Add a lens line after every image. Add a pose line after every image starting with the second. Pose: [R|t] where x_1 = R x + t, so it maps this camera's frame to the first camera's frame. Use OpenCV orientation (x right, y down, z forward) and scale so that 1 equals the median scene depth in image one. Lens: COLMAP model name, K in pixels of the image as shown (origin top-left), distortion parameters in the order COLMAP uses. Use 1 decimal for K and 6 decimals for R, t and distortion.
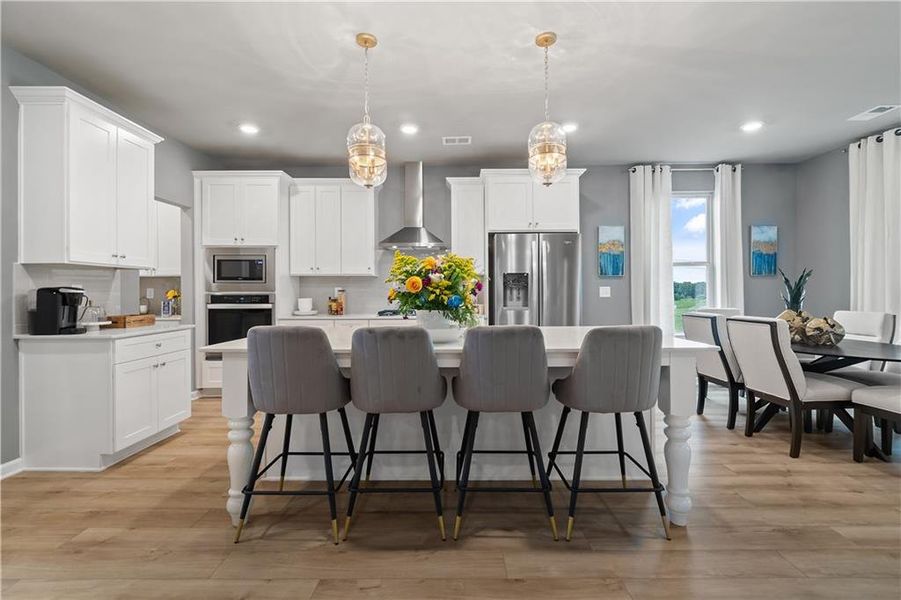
lens RADIAL K [[405.9, 0, 452.7], [0, 405.9, 288.3], [0, 0, 1]] dist [0.000959, -0.000329]
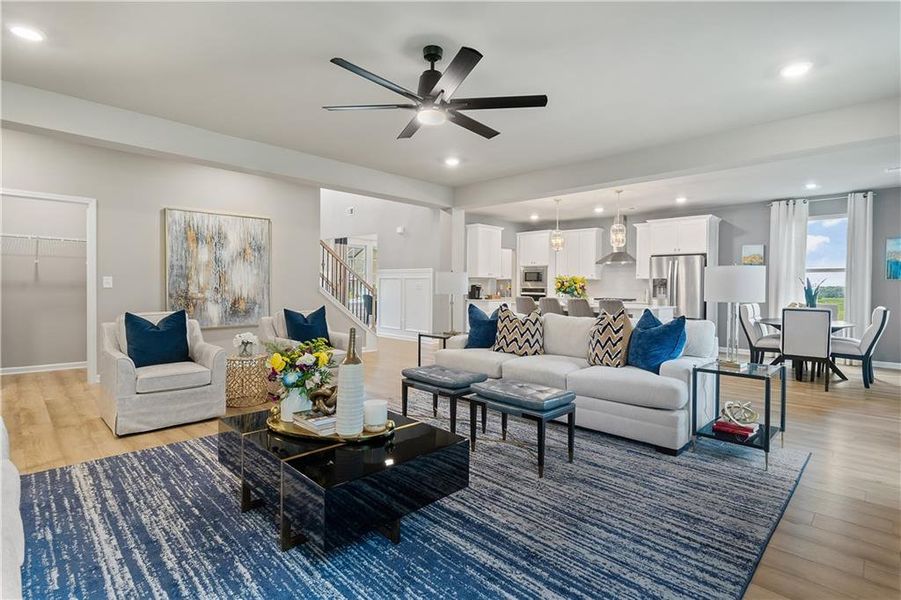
lens RADIAL K [[437.2, 0, 455.8], [0, 437.2, 297.9], [0, 0, 1]] dist [-0.005361, 0.000456]
pose [[0.717835, 0.032156, -0.695470, 0.810516], [-0.008639, 0.999267, 0.037285, -0.016206], [0.696160, -0.020756, 0.717587, -0.973543]]
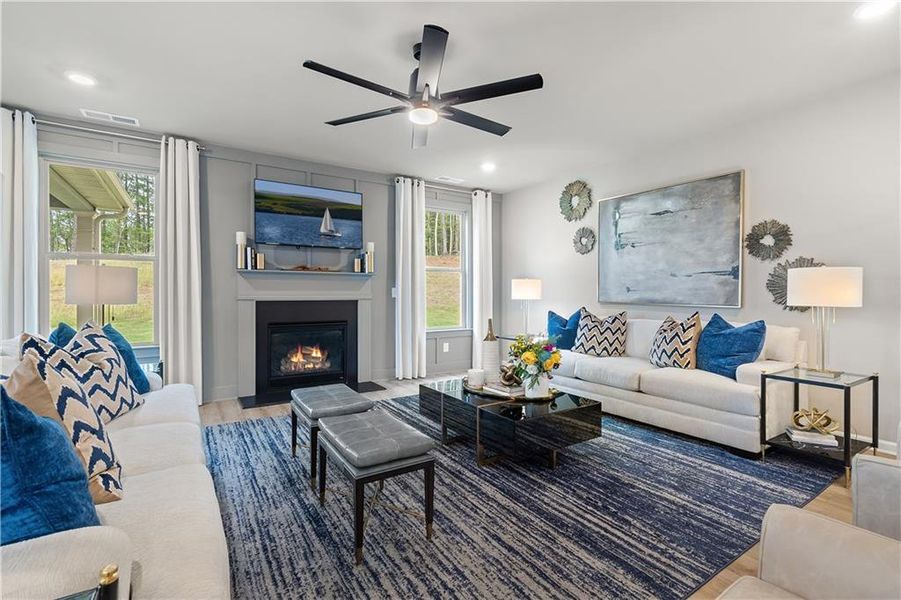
lens RADIAL K [[419.3, 0, 457.5], [0, 419.3, 293.6], [0, 0, 1]] dist [0.004377, 0.000523]
pose [[-0.558338, 0.006831, 0.829585, -0.191177], [-0.005476, 0.999914, -0.011918, 0.000550], [-0.829596, -0.011197, -0.558253, -0.246667]]
